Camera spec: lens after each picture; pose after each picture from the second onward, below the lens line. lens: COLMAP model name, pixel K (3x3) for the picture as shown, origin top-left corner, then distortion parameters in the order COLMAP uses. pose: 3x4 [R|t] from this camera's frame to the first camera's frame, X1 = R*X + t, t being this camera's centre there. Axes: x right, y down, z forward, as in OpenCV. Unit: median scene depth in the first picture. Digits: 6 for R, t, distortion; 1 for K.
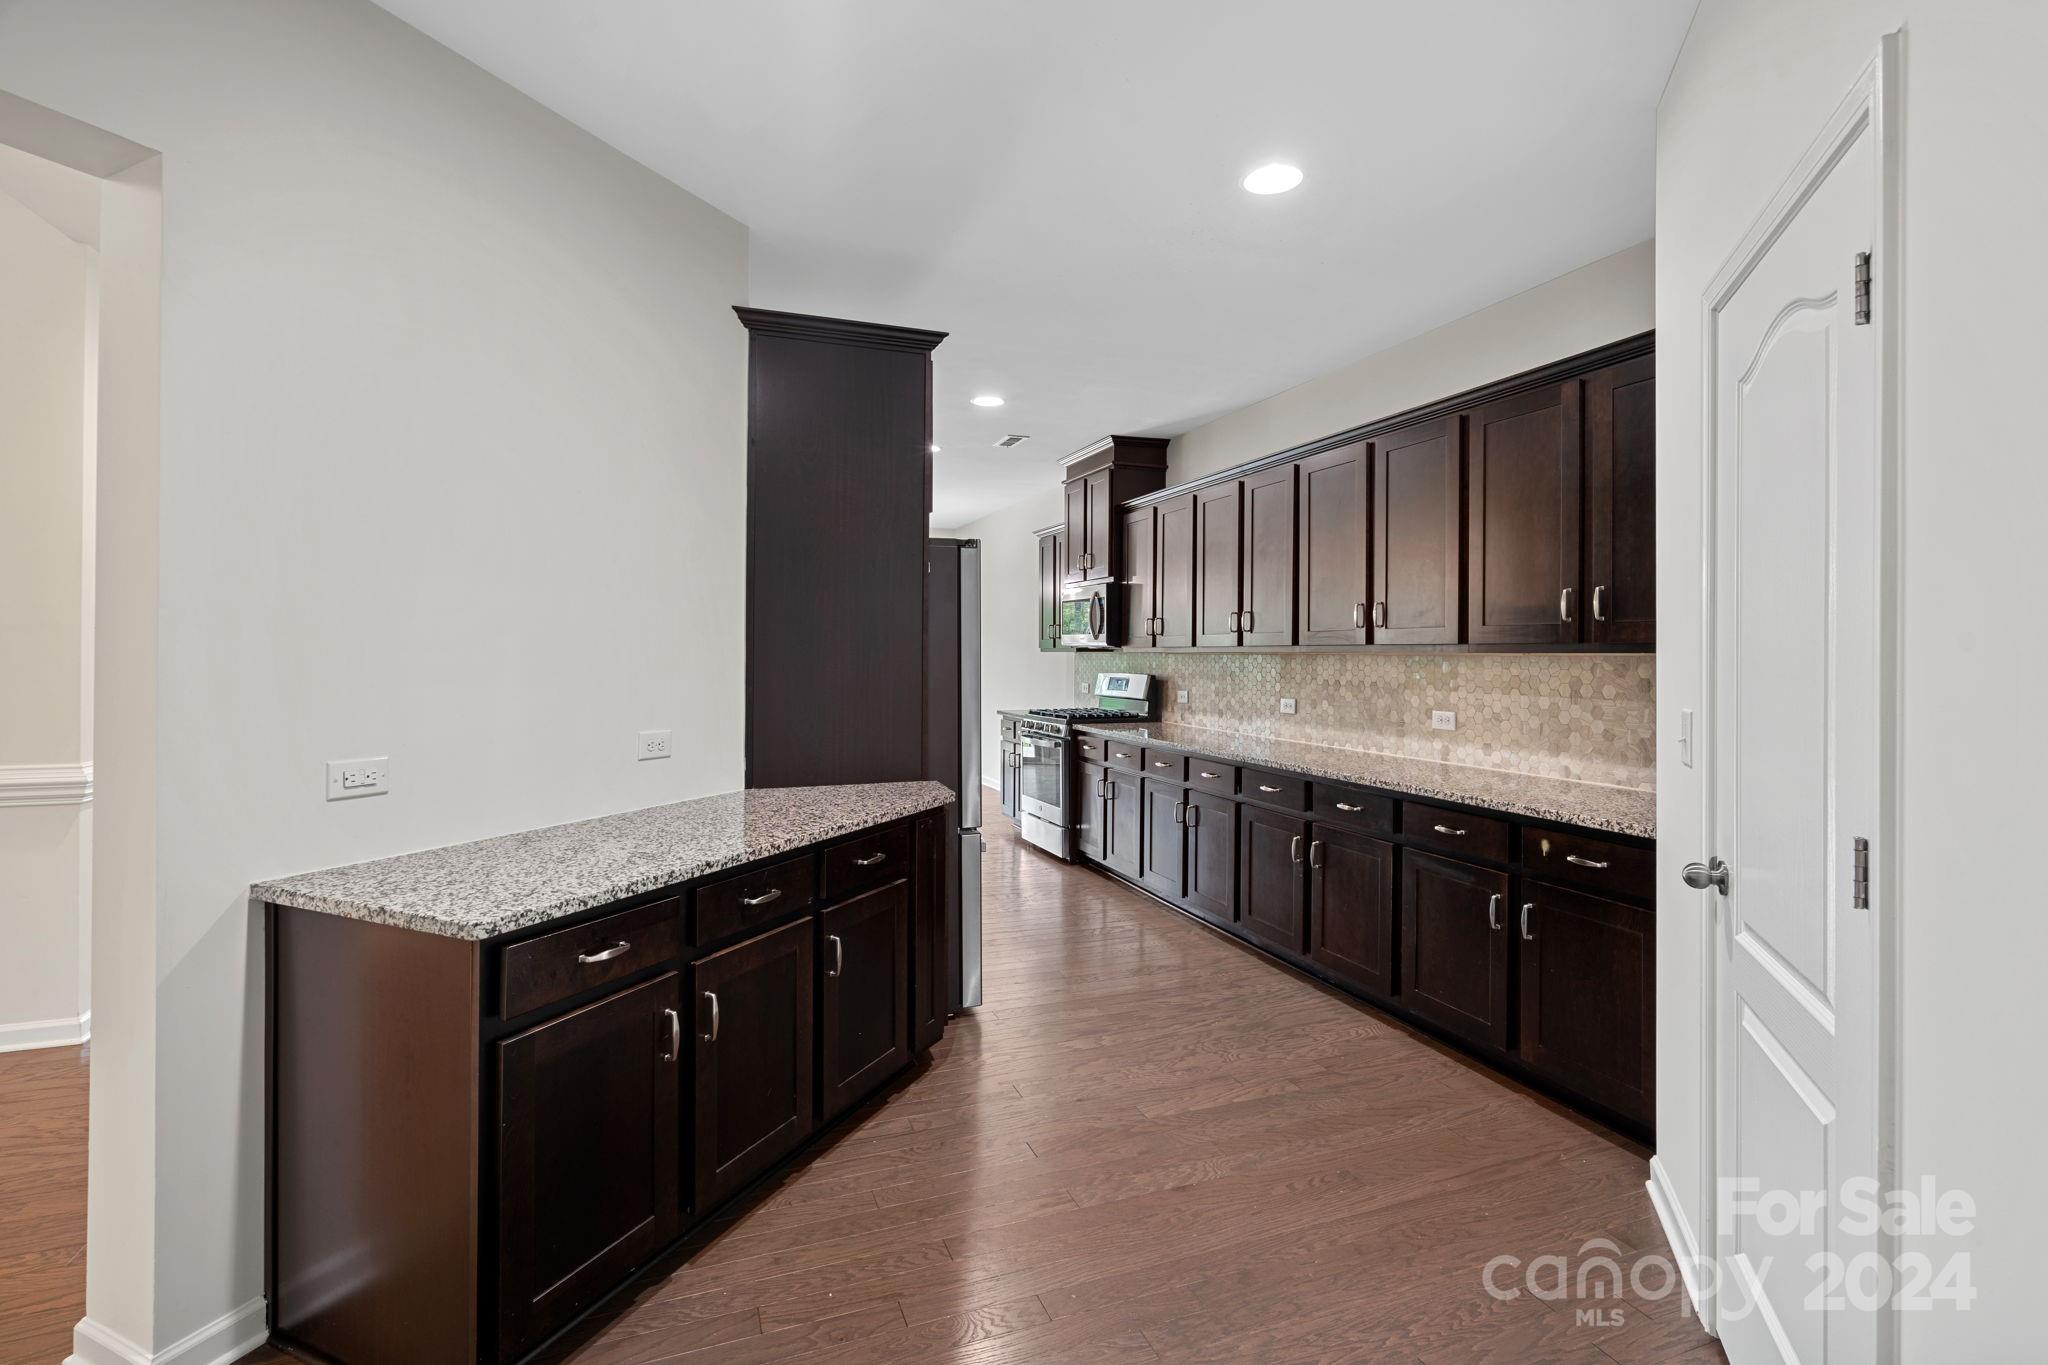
lens RADIAL K [[940.6, 0, 1024.0], [0, 940.6, 682.5], [0, 0, 1]] dist [0.001832, 0.000174]
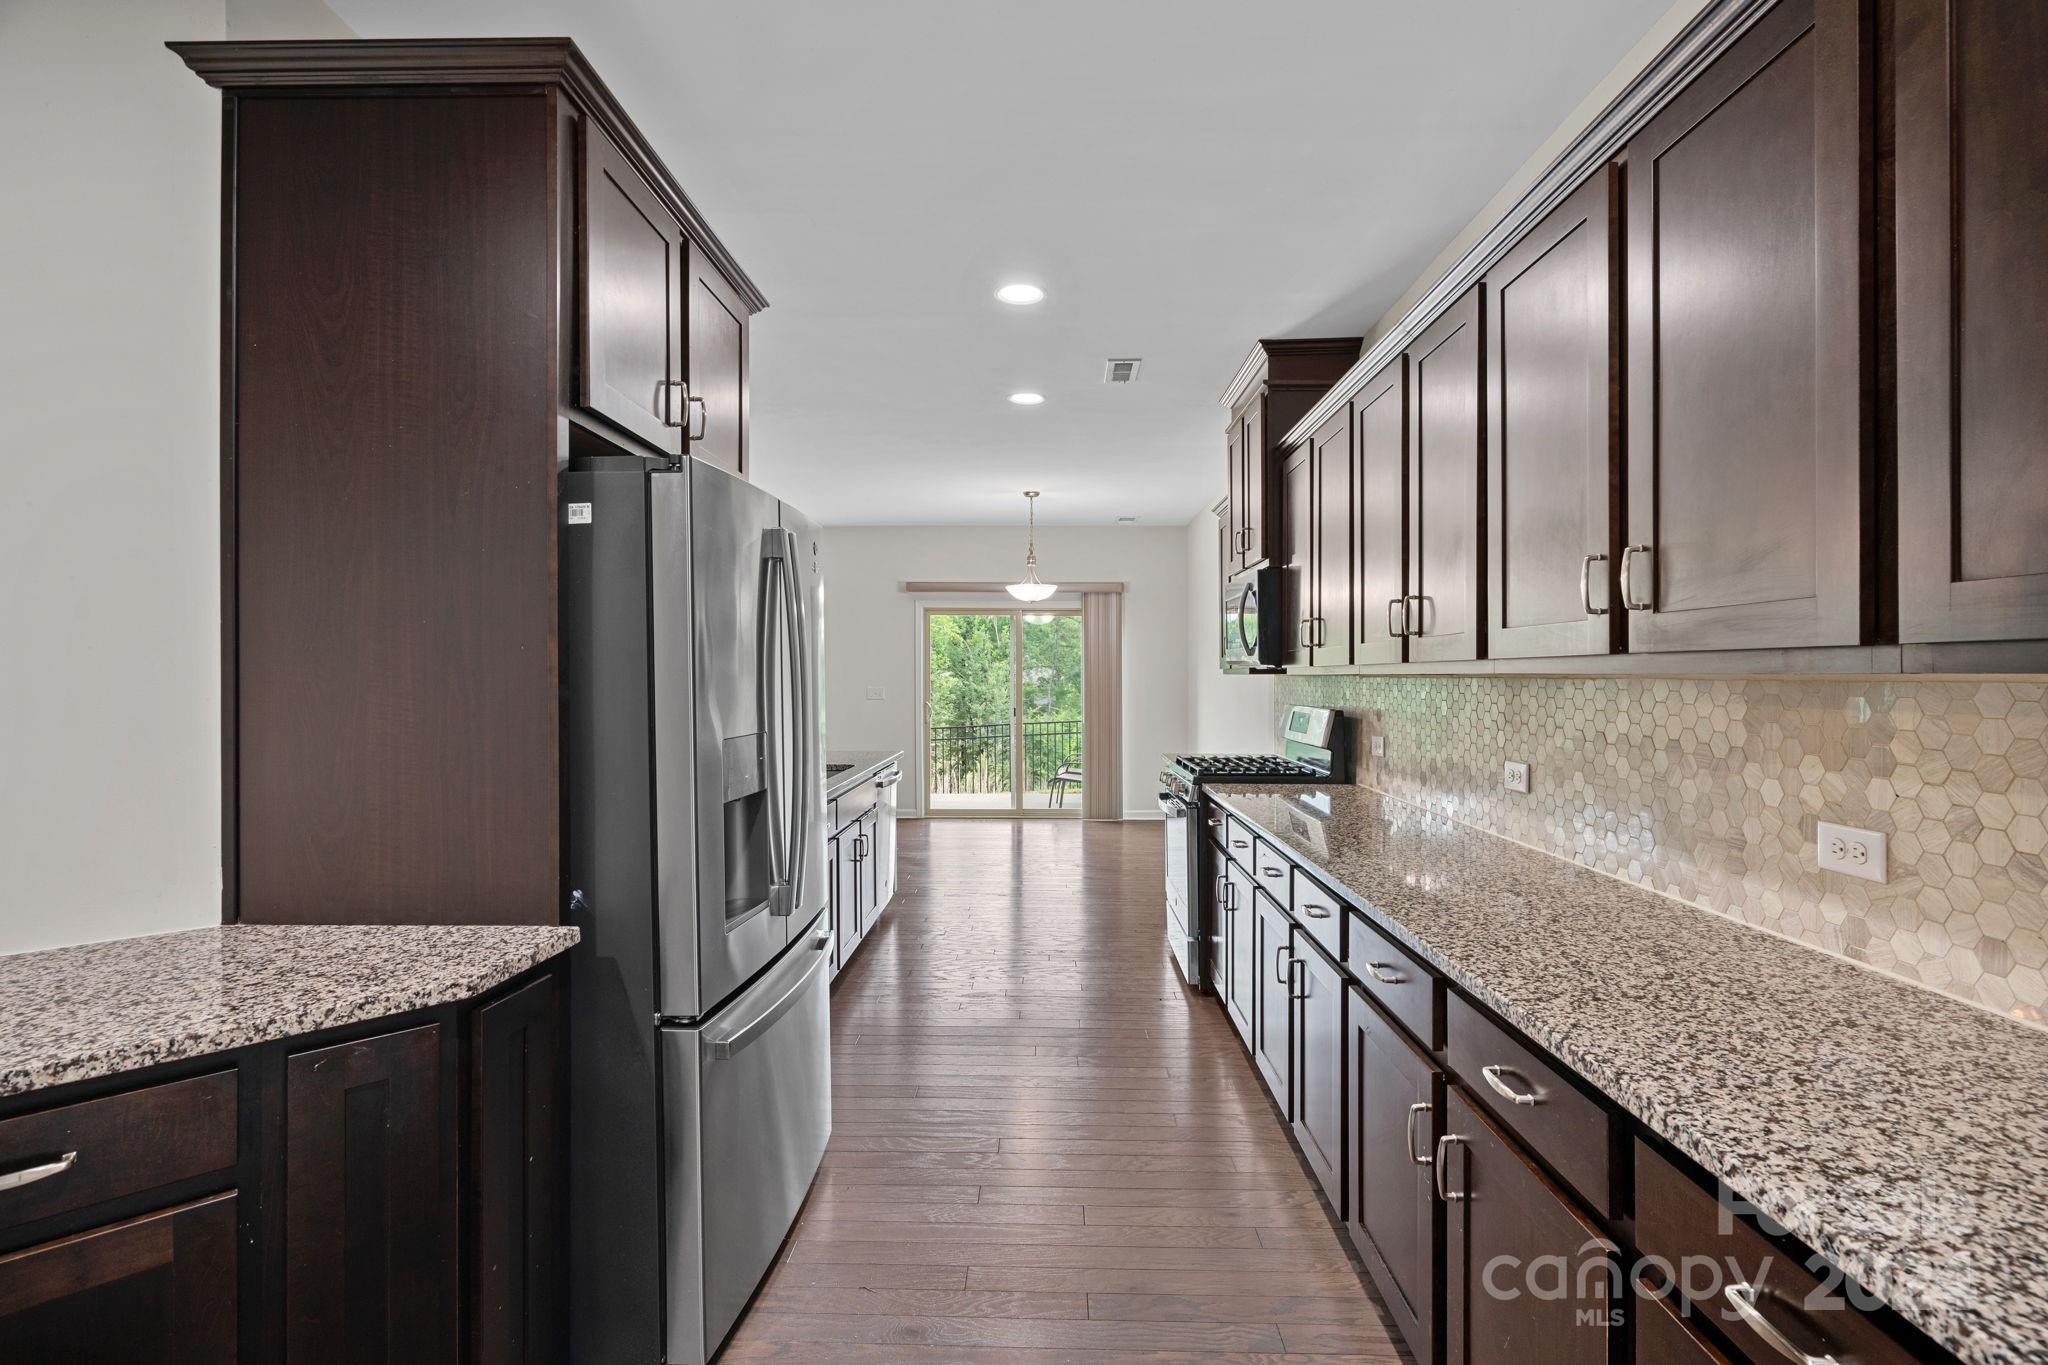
lens RADIAL K [[940.6, 0, 1024.0], [0, 940.6, 682.5], [0, 0, 1]] dist [0.001832, 0.000174]
pose [[0.931279, 0.002087, -0.364302, 0.250339], [-0.011114, 0.999681, -0.022685, -0.014200], [0.364138, 0.025175, 0.931005, 0.477497]]
